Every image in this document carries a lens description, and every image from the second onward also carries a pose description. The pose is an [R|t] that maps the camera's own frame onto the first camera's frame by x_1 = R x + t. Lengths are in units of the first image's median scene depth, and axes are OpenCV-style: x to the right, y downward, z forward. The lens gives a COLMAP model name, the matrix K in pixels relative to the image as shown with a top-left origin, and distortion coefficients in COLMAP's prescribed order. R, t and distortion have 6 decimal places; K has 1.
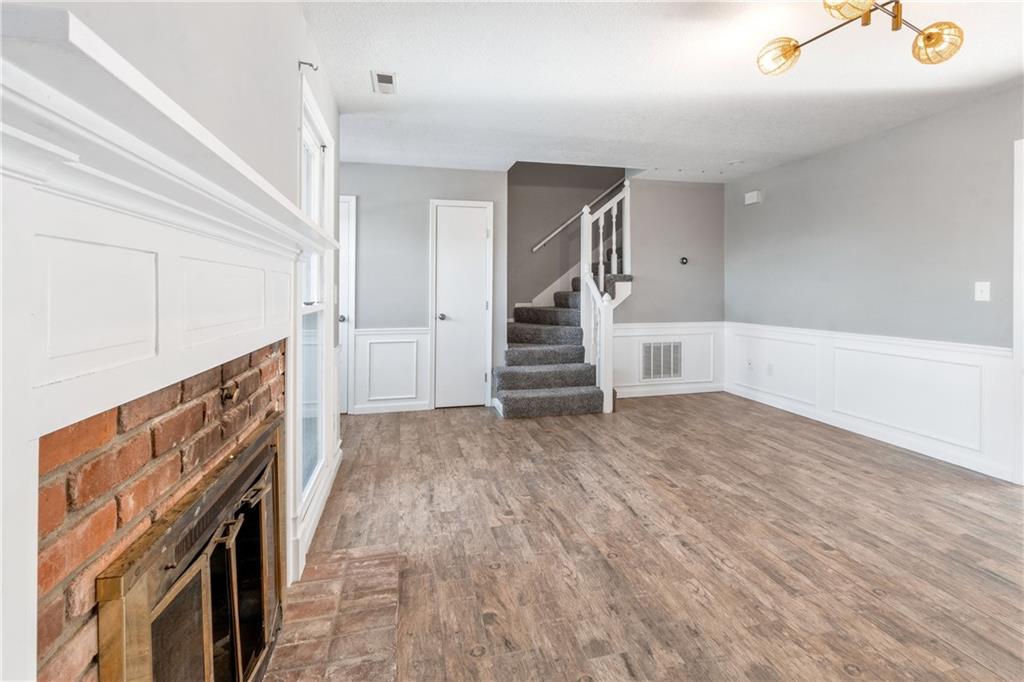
lens RADIAL K [[460.5, 0, 515.4], [0, 460.5, 295.7], [0, 0, 1]] dist [-0.009885, 0.002154]
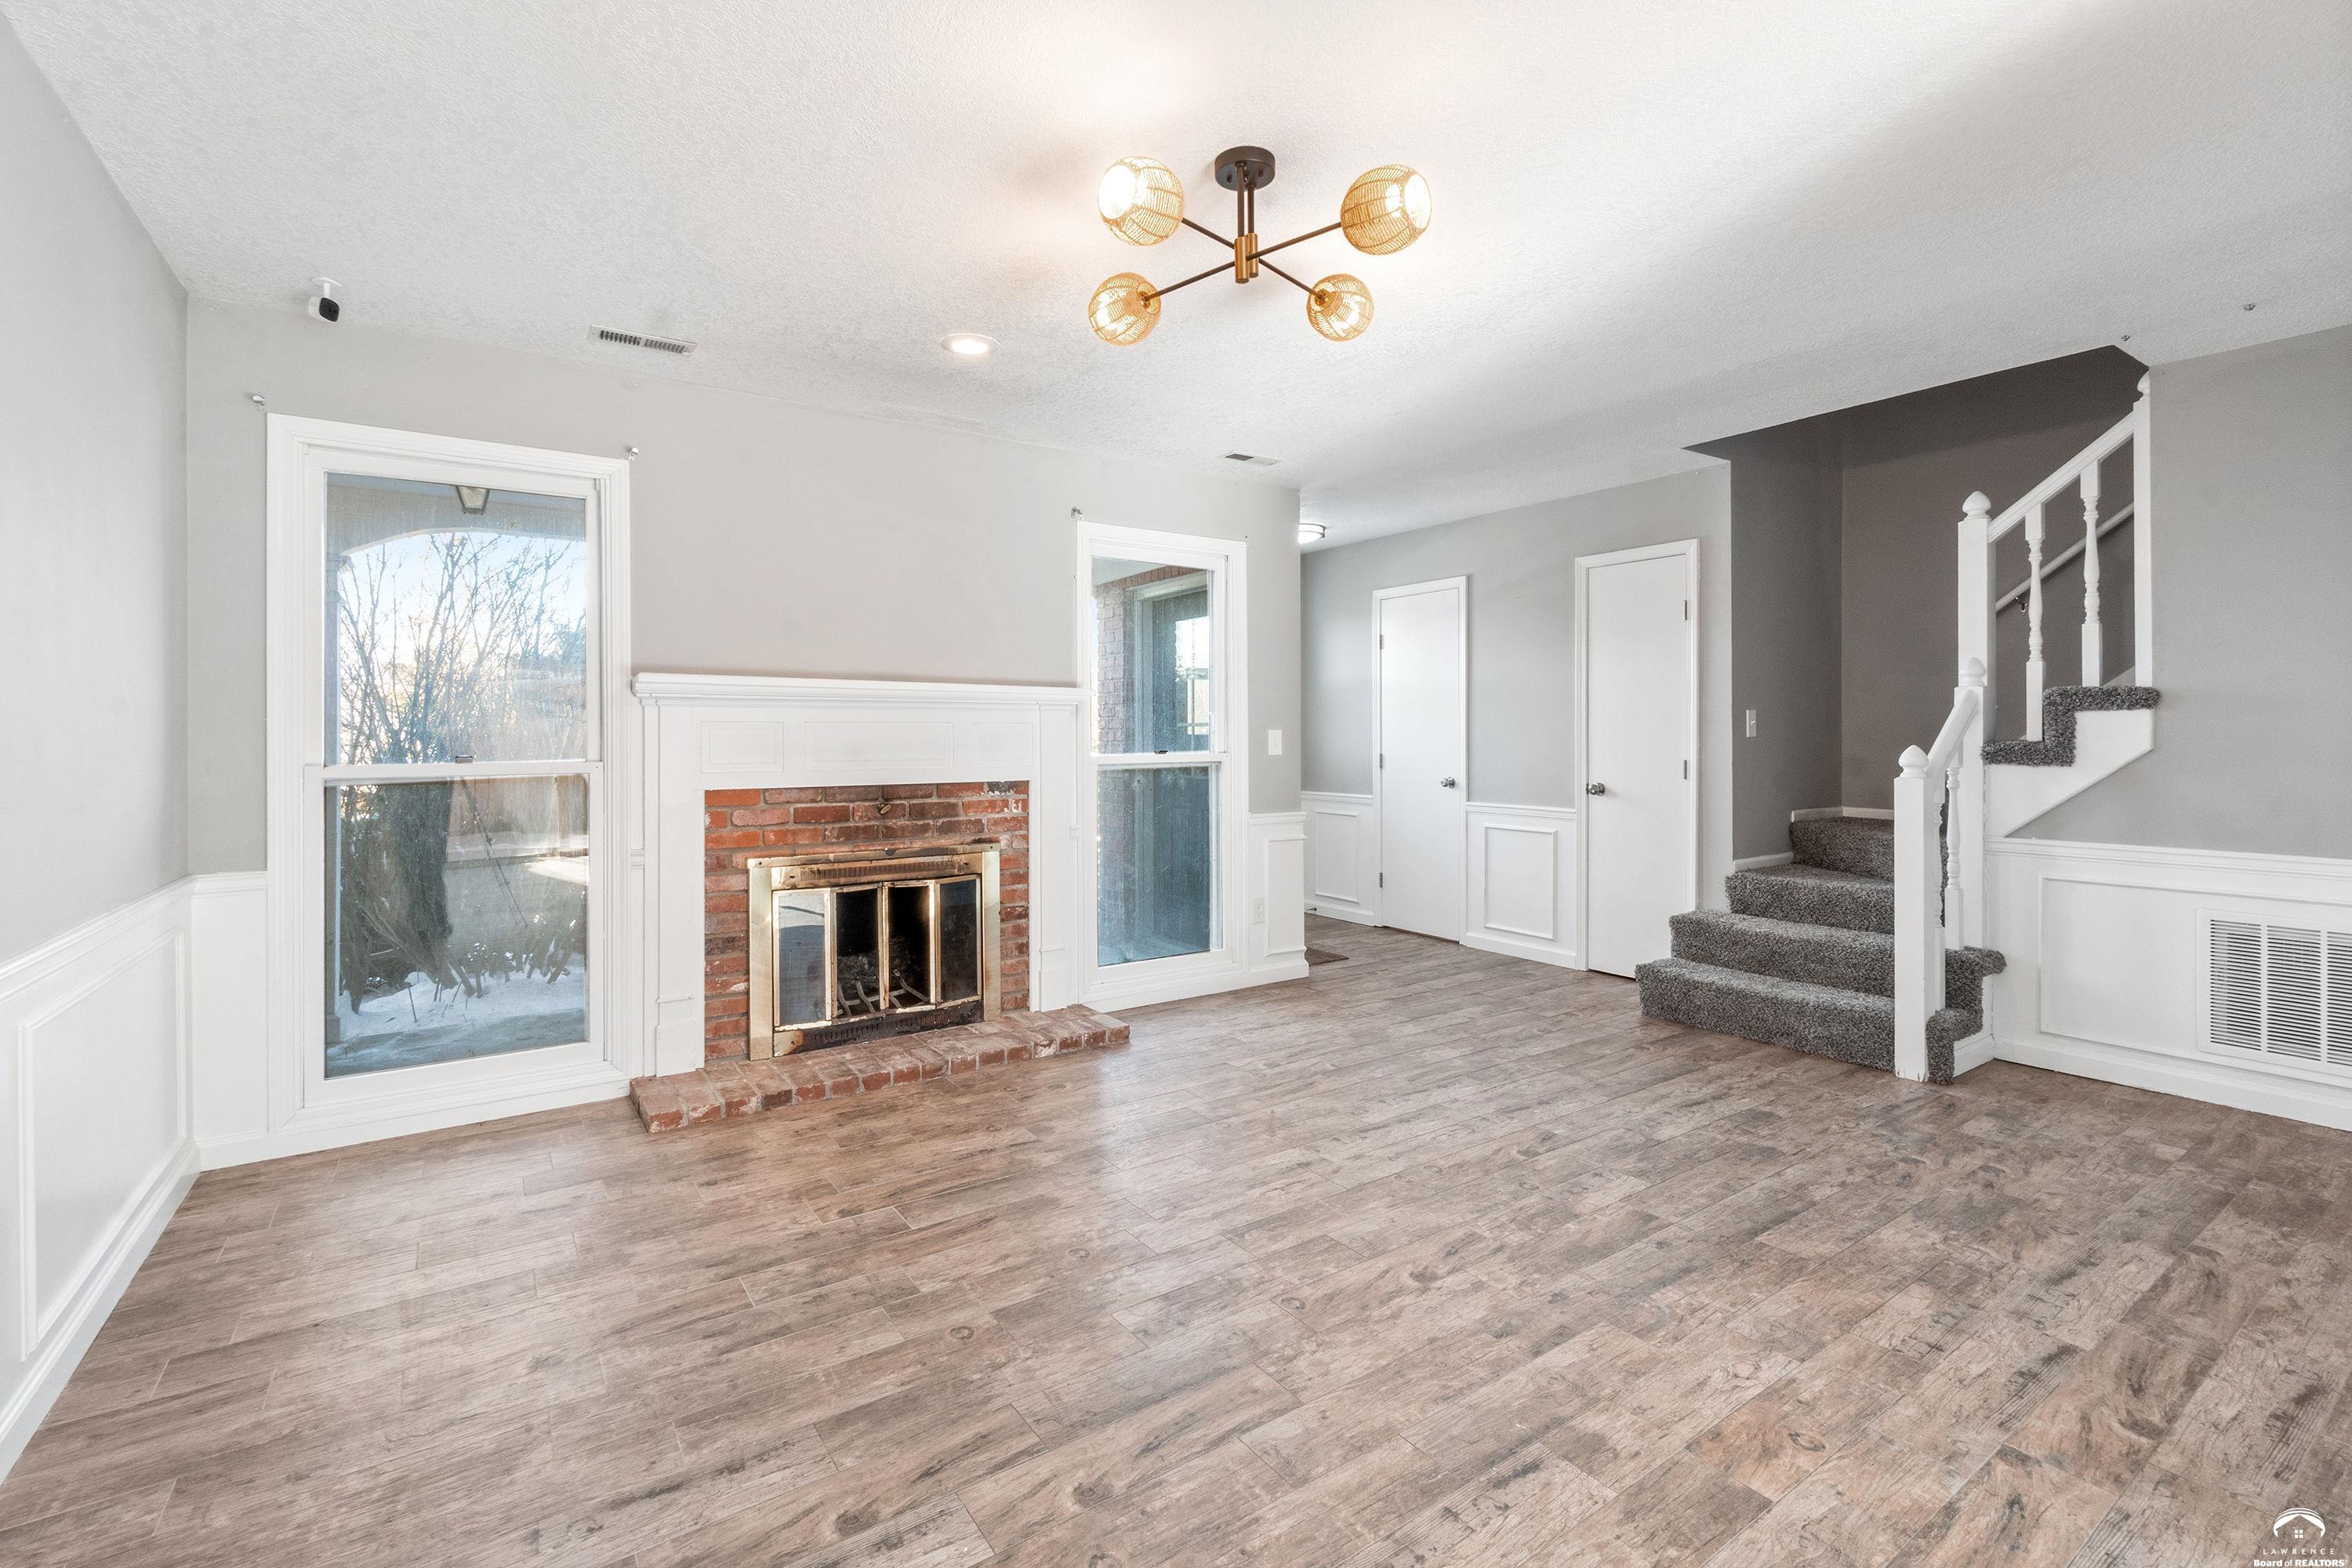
lens RADIAL K [[1057.7, 0, 1174.5], [0, 1057.7, 741.6], [0, 0, 1]] dist [-0.009885, 0.002154]
pose [[0.349350, 0.007081, -0.936966, 1.307631], [-0.010529, 0.999938, 0.003631, -0.009022], [0.936933, 0.008597, 0.349403, 0.295300]]
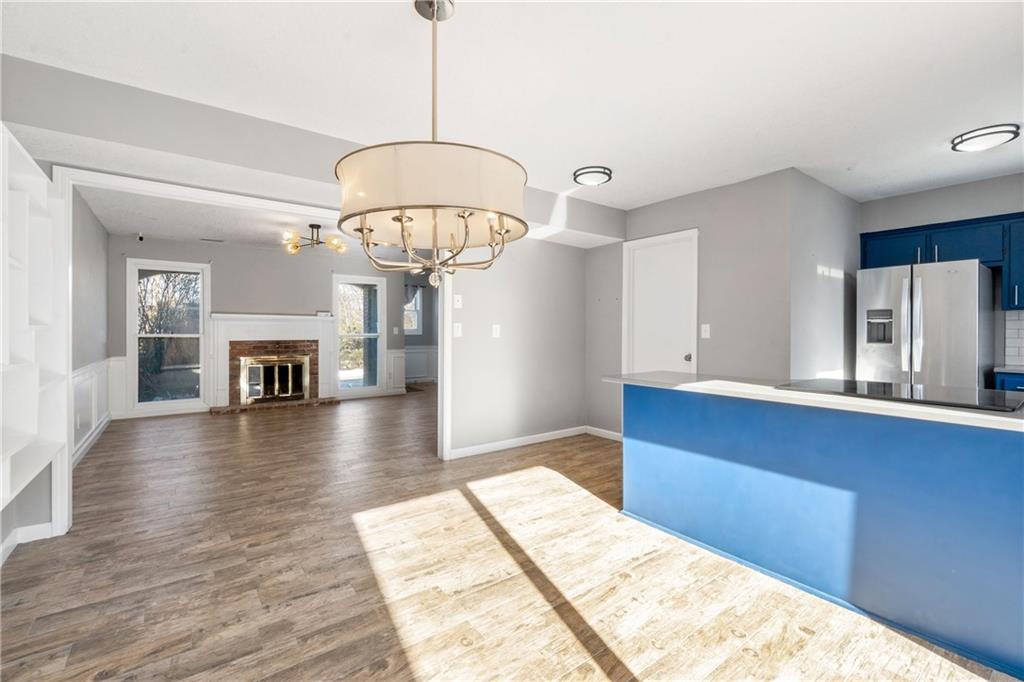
lens RADIAL K [[460.5, 0, 519.8], [0, 460.5, 335.6], [0, 0, 1]] dist [-0.009885, 0.002154]
pose [[0.397218, 0.018540, -0.917537, 2.803001], [-0.018812, 0.999750, 0.012057, -0.024392], [0.917532, 0.012472, 0.397467, 0.675139]]
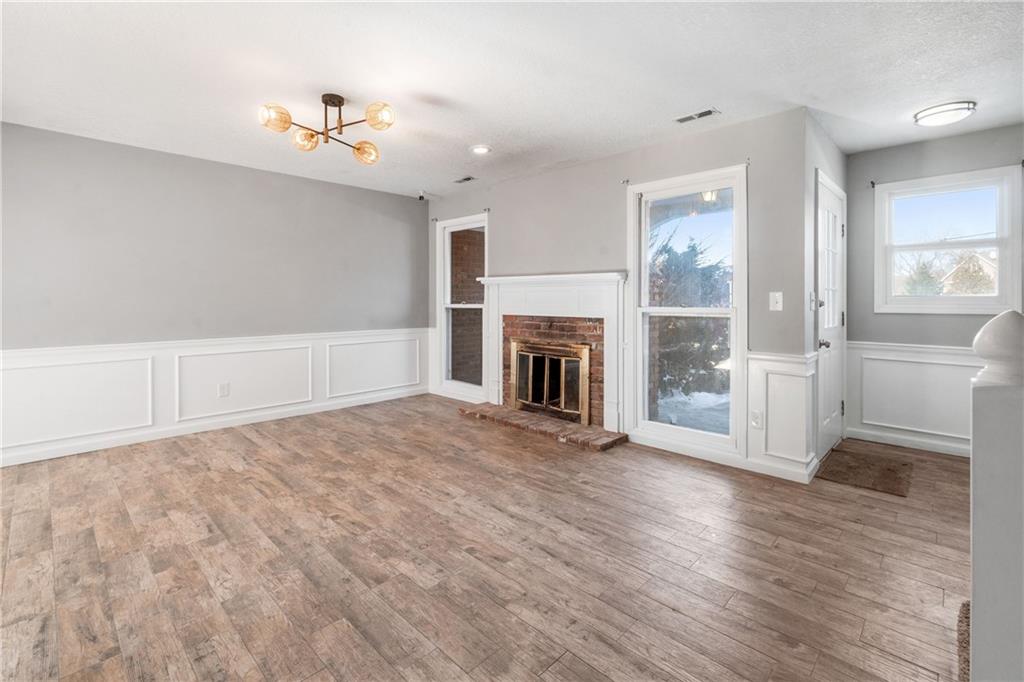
lens RADIAL K [[460.5, 0, 502.8], [0, 460.5, 299.3], [0, 0, 1]] dist [-0.009885, 0.002154]
pose [[-0.857364, 0.002645, -0.514703, 0.739807], [-0.005555, 0.999881, 0.014391, -0.021908], [0.514680, 0.015198, -0.857248, 1.792992]]
